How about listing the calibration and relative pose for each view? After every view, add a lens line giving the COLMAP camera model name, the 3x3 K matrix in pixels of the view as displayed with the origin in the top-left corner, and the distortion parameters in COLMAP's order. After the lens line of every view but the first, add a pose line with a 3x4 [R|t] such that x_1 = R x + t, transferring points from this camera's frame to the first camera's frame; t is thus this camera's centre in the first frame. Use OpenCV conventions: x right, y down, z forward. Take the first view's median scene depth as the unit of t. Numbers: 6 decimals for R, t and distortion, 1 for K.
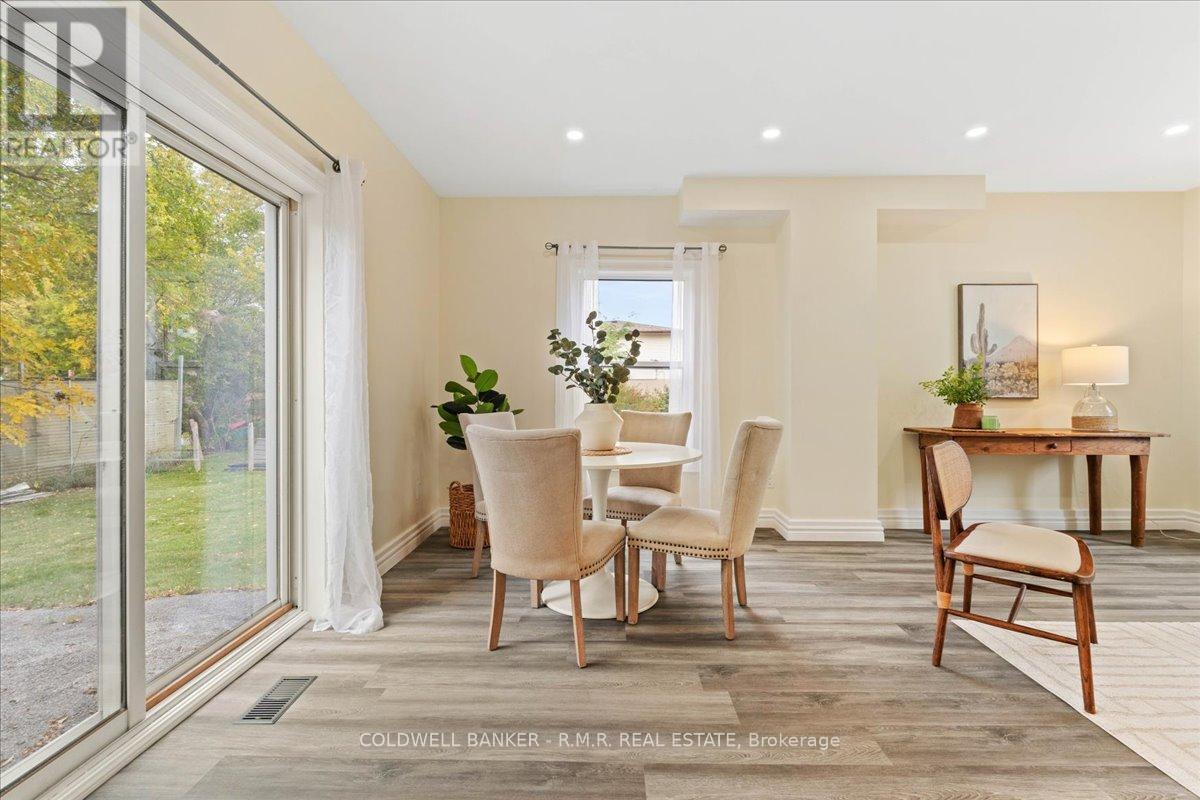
lens RADIAL K [[537.0, 0, 593.3], [0, 537.0, 391.3], [0, 0, 1]] dist [-0.001525, -0.000258]
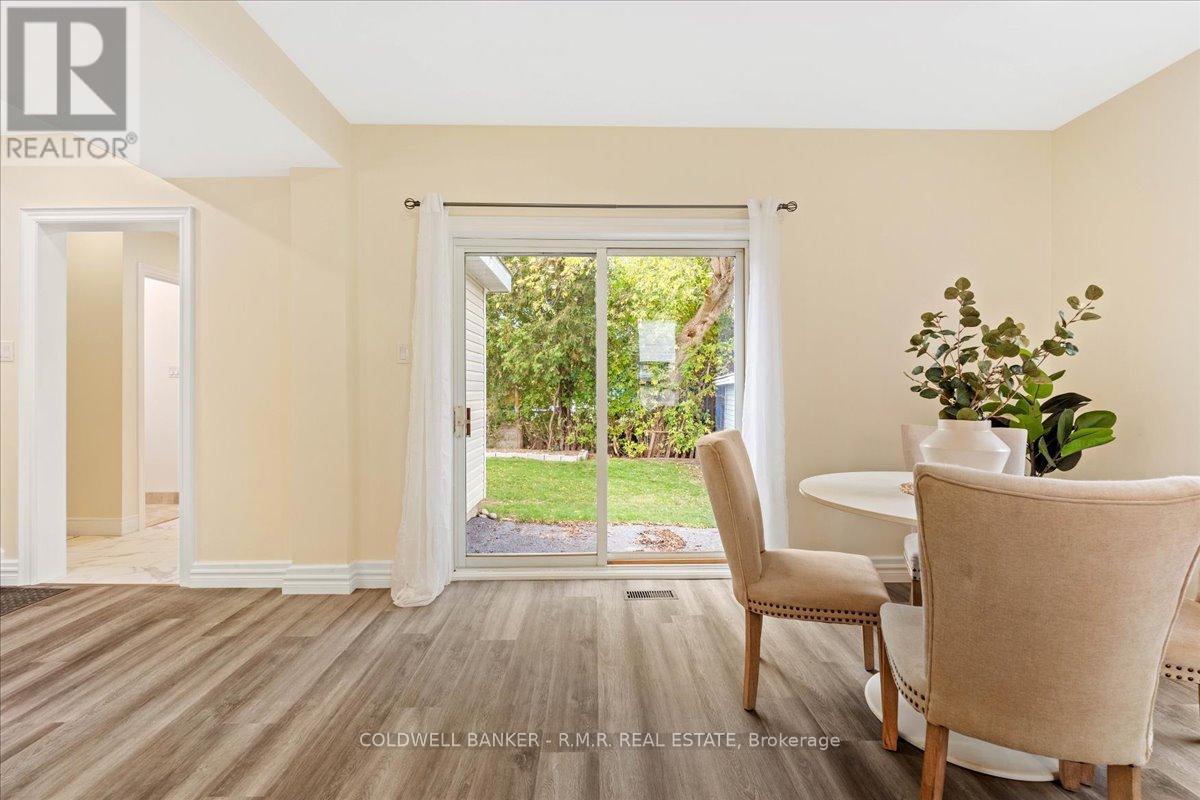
lens RADIAL K [[536.6, 0, 597.0], [0, 536.6, 392.8], [0, 0, 1]] dist [-0.002169, -0.000629]
pose [[0.033171, 0.001265, -0.999449, 0.868575], [-0.011415, 0.999934, 0.000887, -0.004233], [0.999384, 0.011379, 0.033183, 0.731191]]
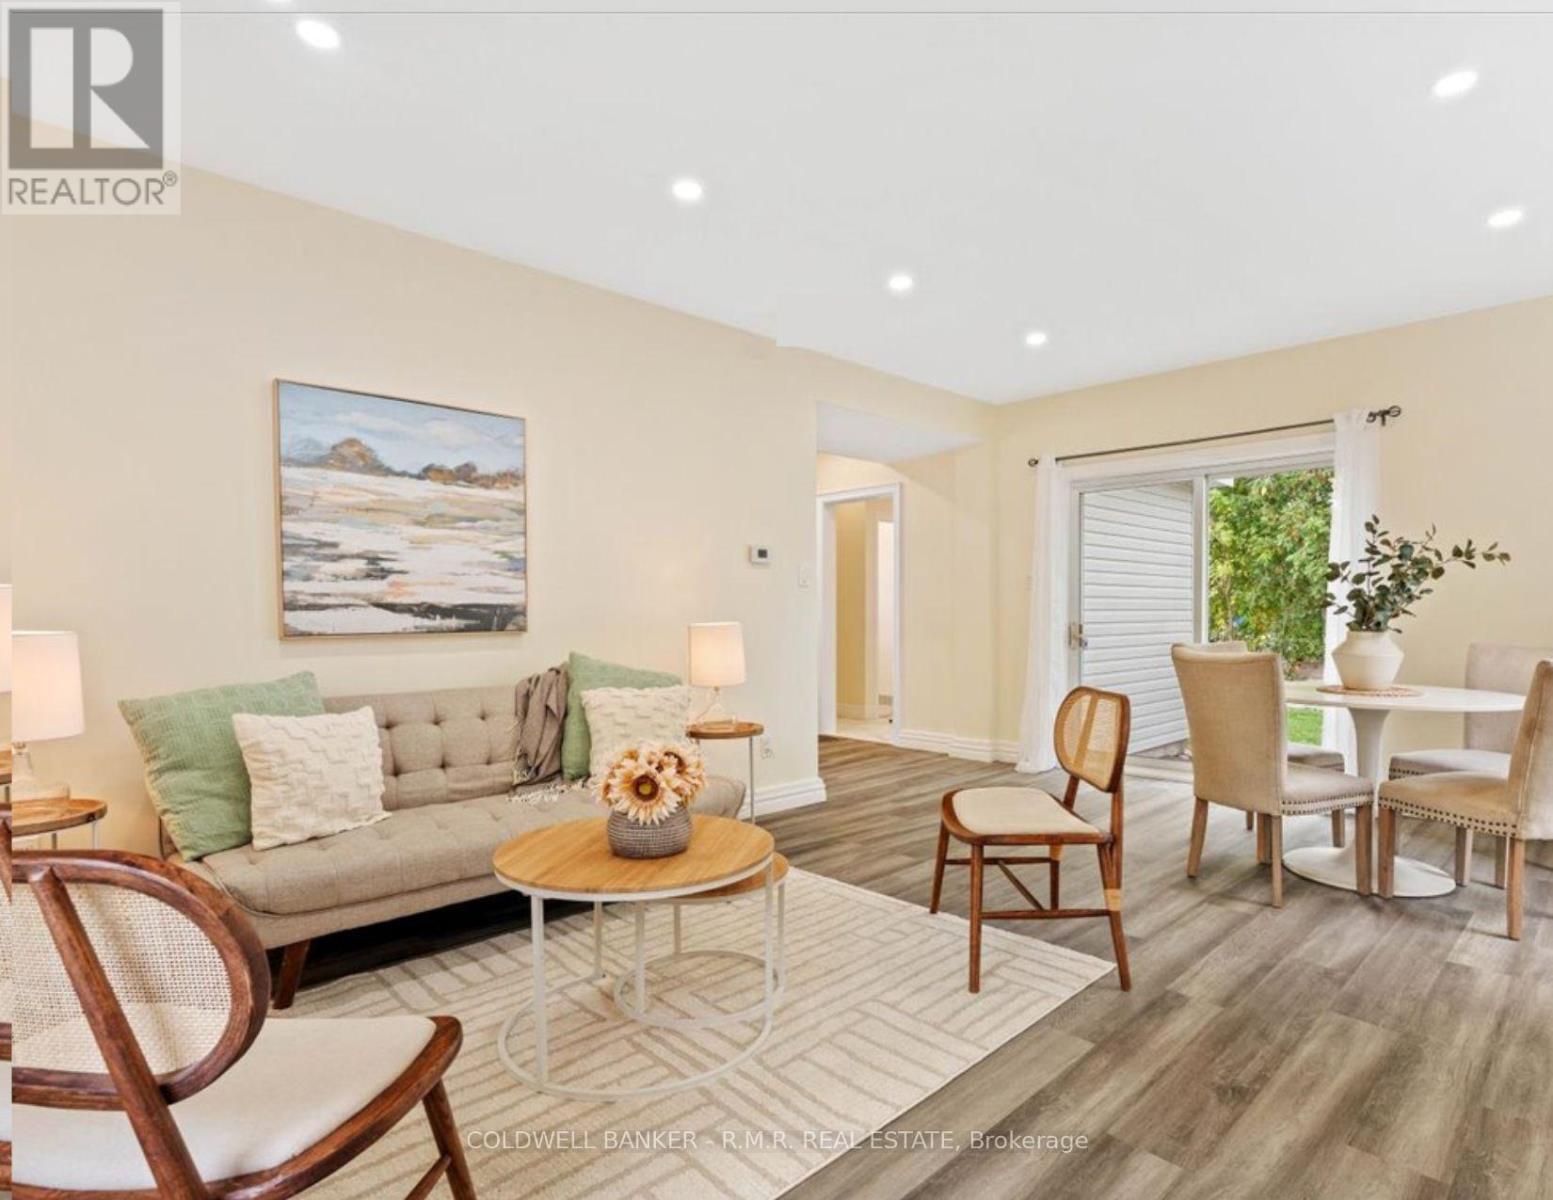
lens RADIAL K [[838.2, 0, 828.8], [0, 838.2, 637.9], [0, 0, 1]] dist [-0.004775, 0.000234]
pose [[-0.677133, 0.022375, -0.735520, 3.490000], [-0.006750, 0.999307, 0.036614, -0.010575], [0.735830, 0.029757, -0.676512, 3.012131]]
